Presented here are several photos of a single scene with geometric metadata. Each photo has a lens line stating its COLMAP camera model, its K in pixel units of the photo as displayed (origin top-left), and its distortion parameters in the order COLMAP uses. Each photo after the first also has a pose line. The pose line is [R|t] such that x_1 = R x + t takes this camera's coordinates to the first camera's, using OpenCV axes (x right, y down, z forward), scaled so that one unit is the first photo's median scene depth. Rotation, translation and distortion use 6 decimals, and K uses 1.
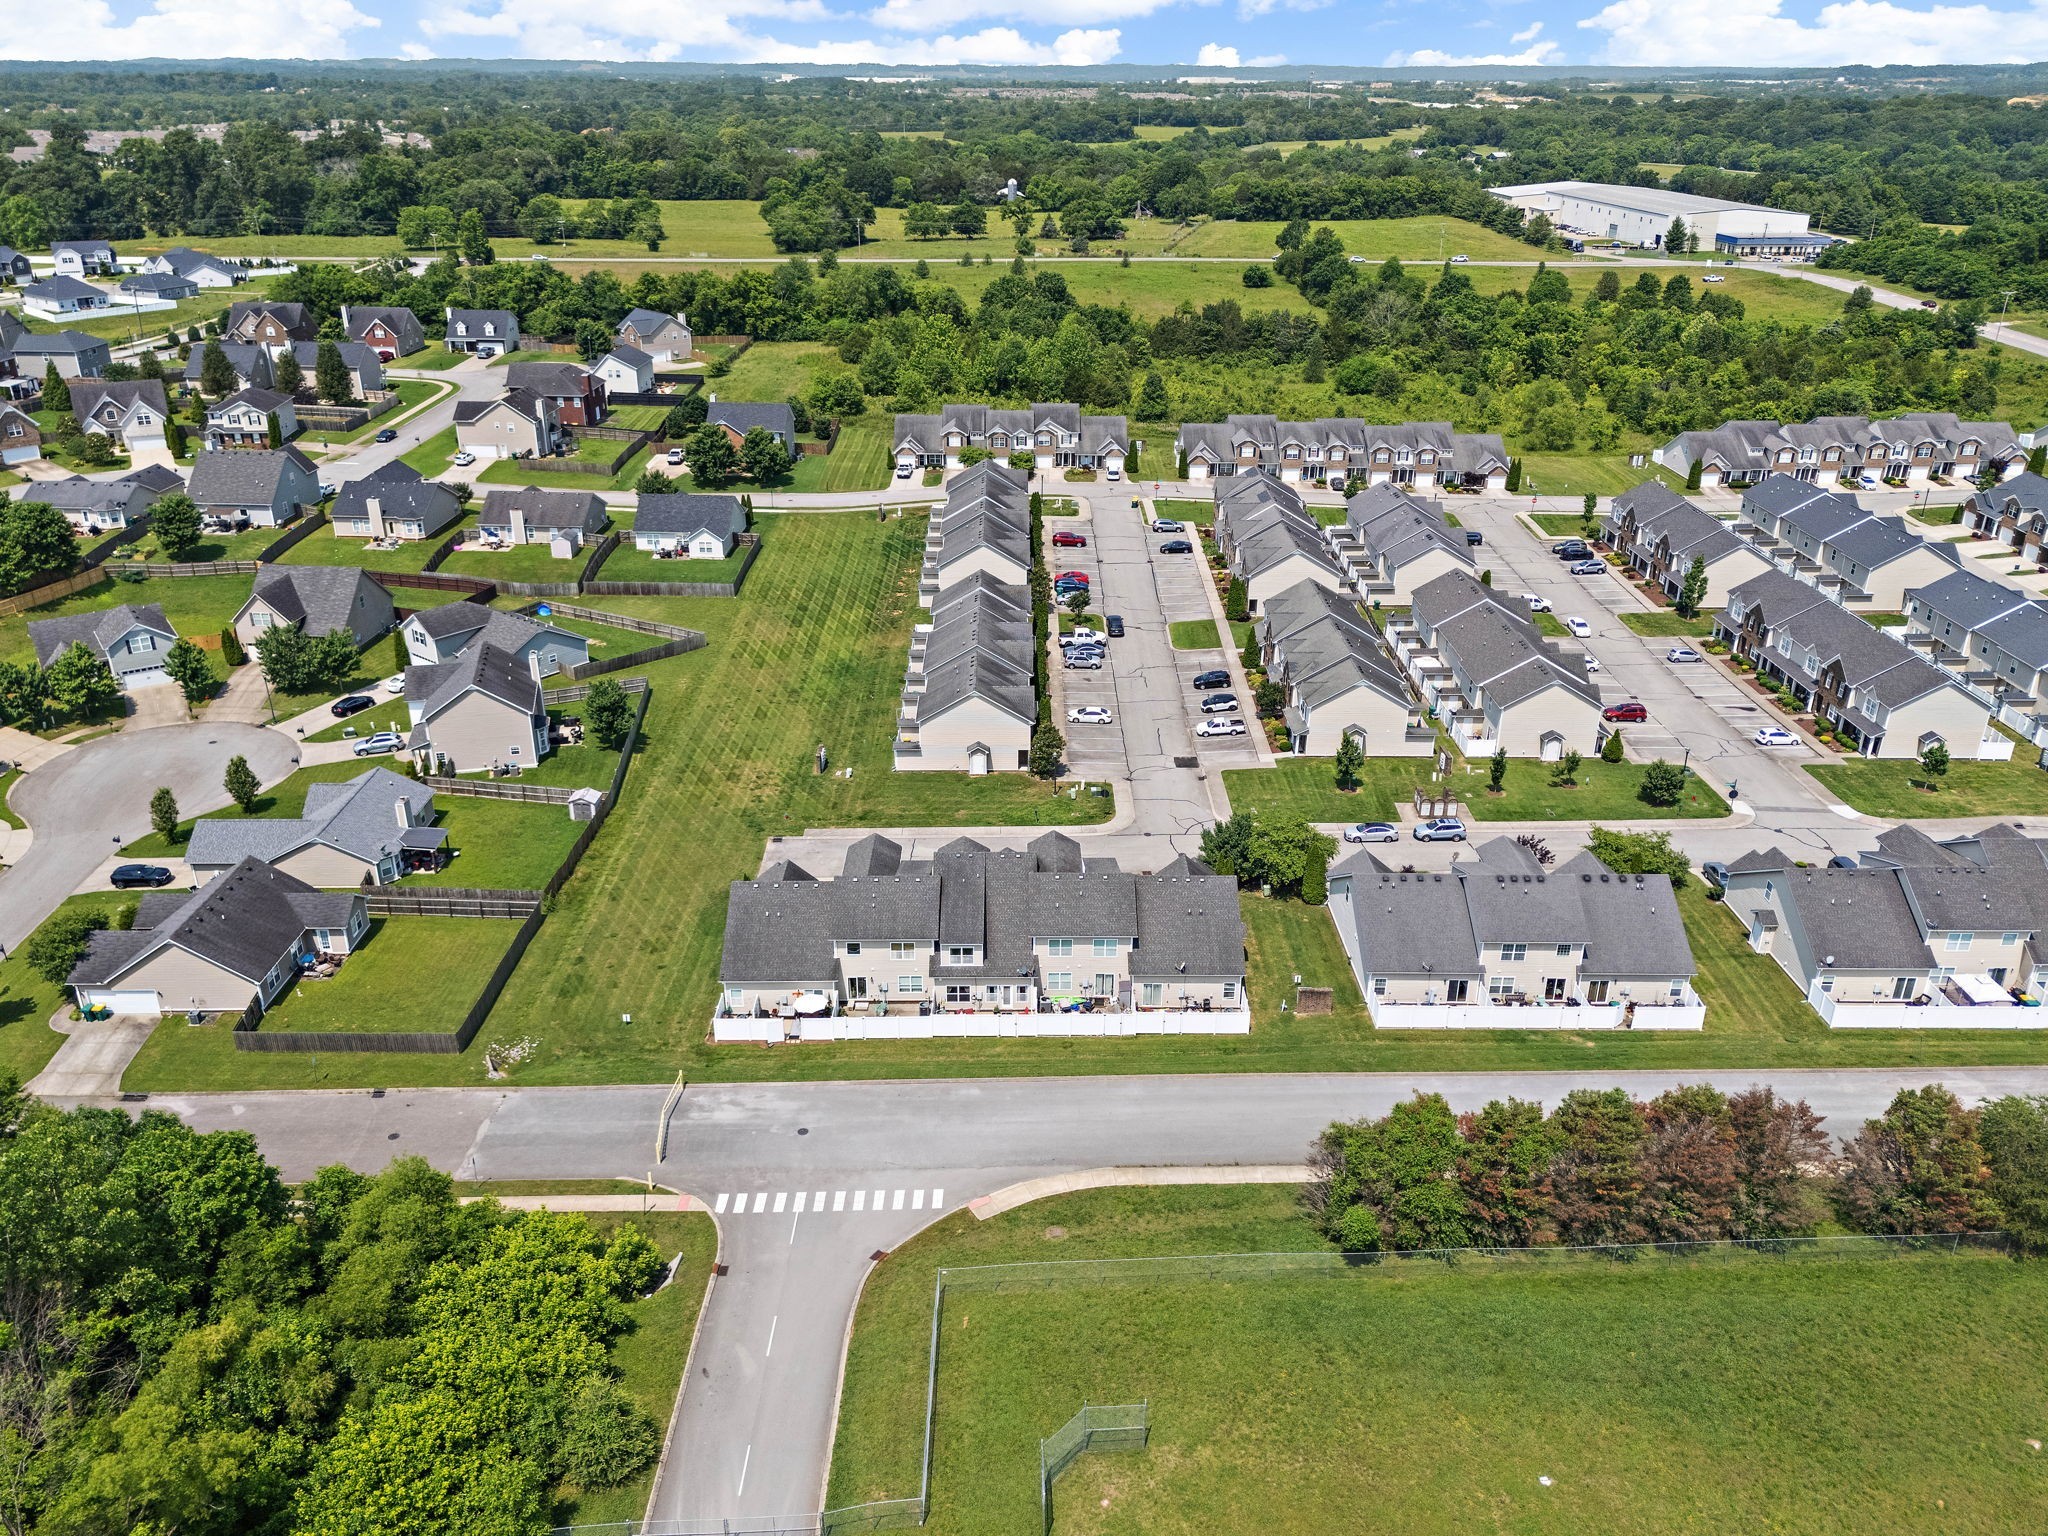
lens RADIAL K [[1535.3, 0, 1024.0], [0, 1535.3, 768.0], [0, 0, 1]] dist [0.063323, -0.068732]
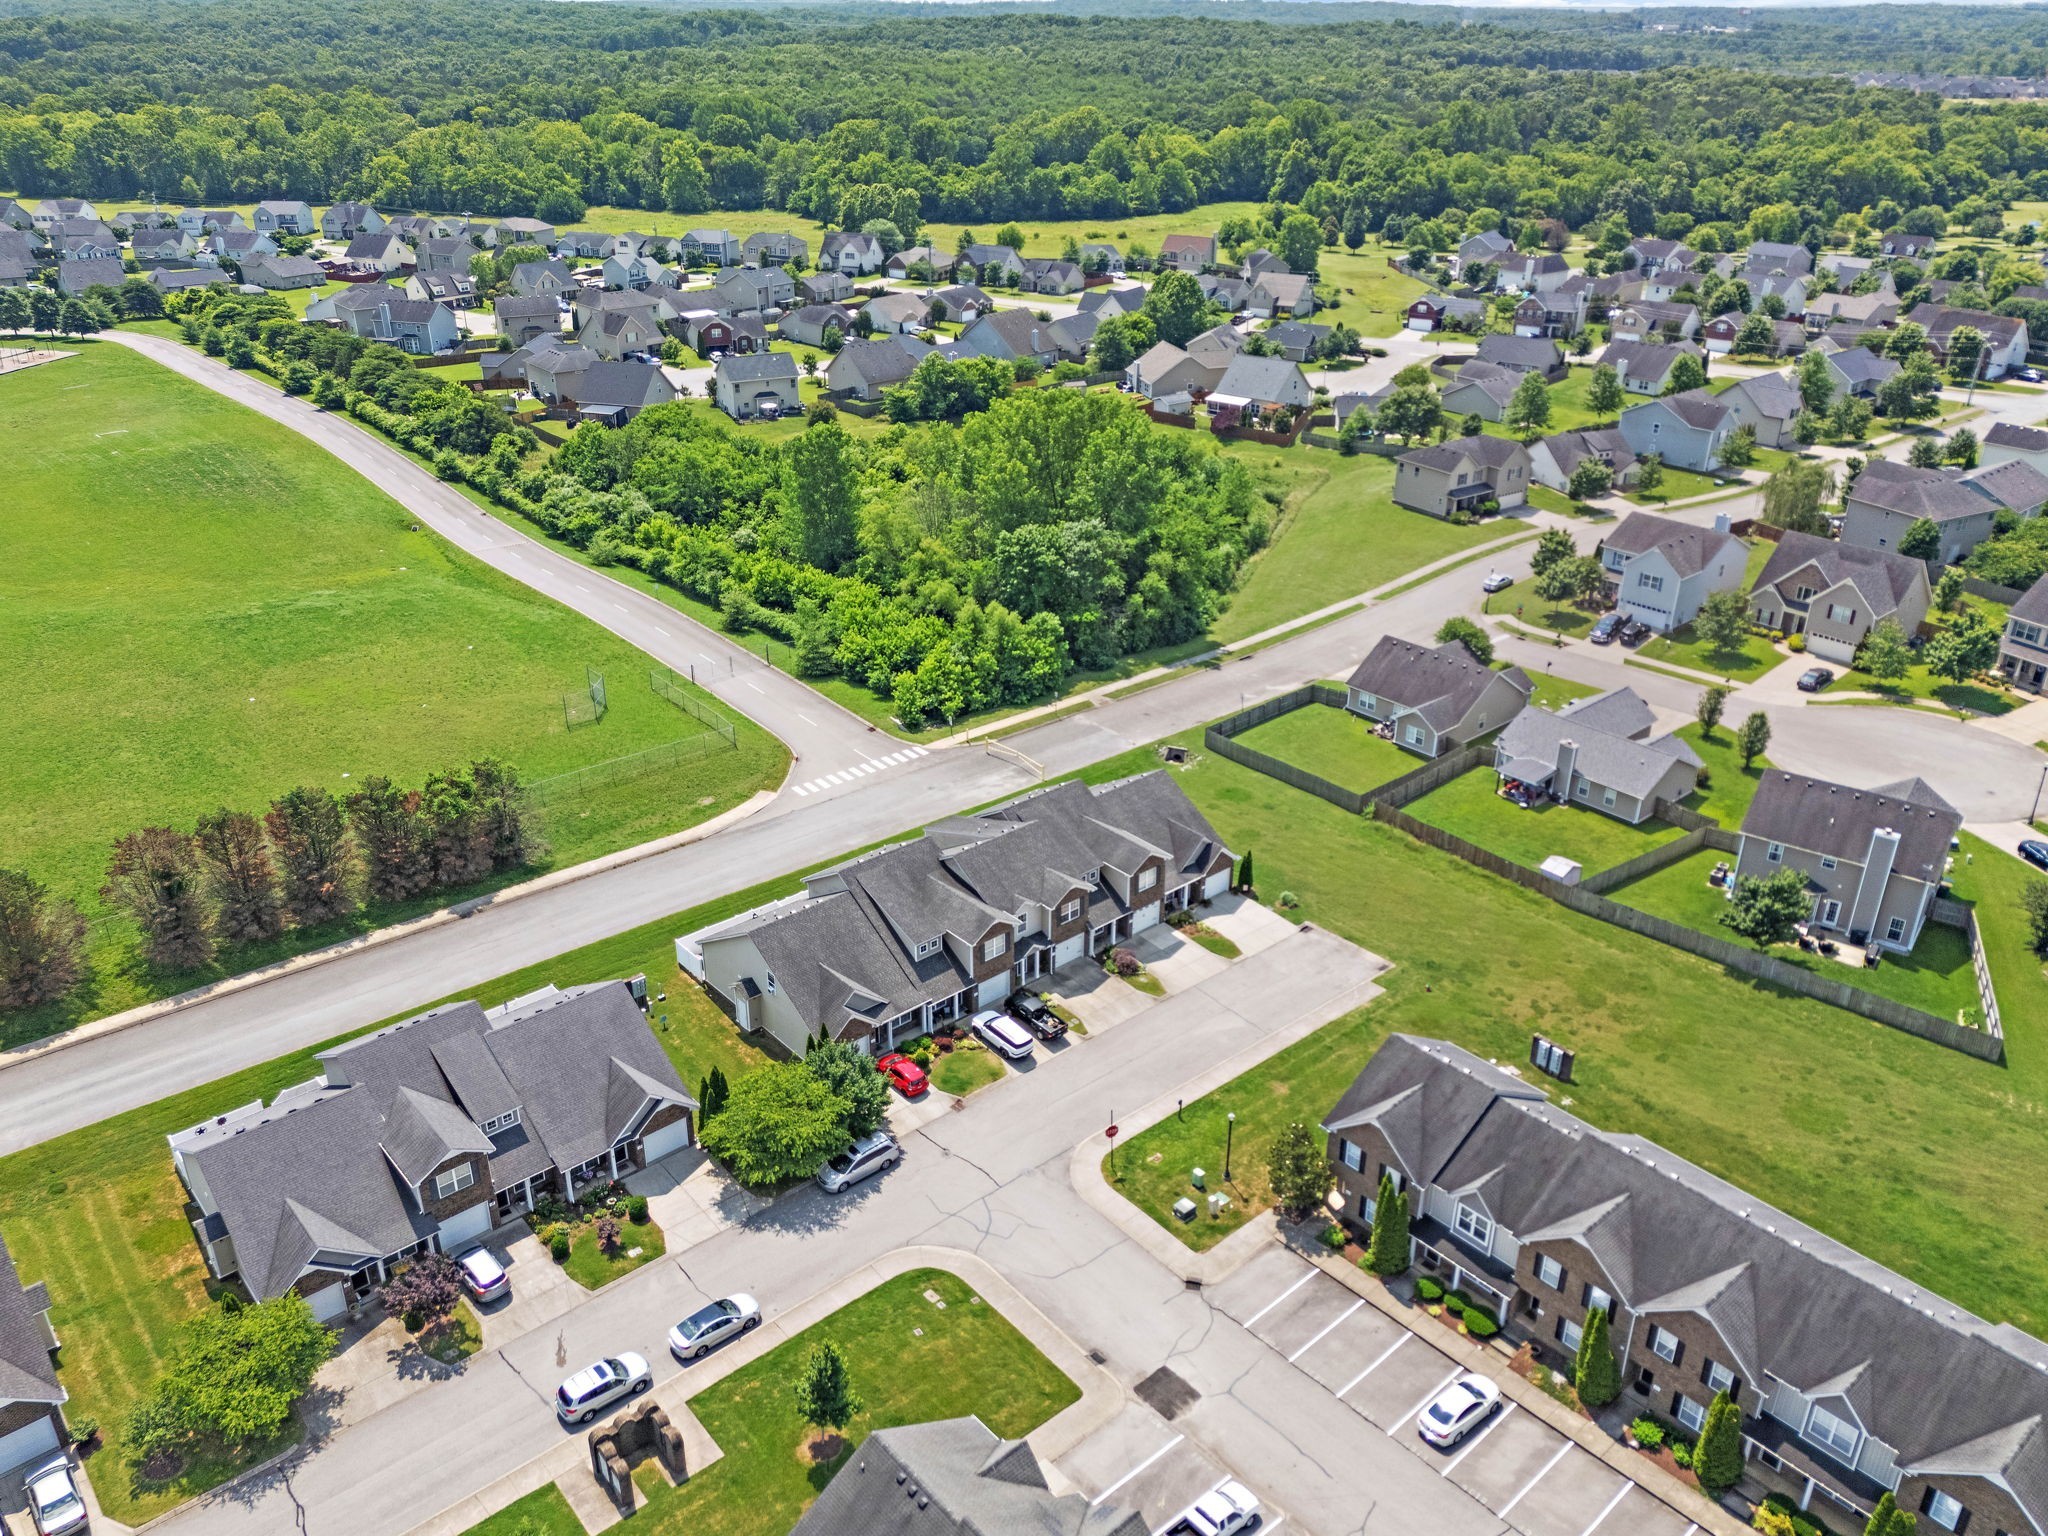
lens RADIAL K [[1615.5, 0, 1024.0], [0, 1615.5, 768.0], [0, 0, 1]] dist [0.078643, -0.082989]
pose [[-0.766491, 0.267698, -0.583806, 0.314960], [-0.271176, 0.689102, 0.672013, -0.384669], [0.582198, 0.673406, -0.455598, 0.870793]]
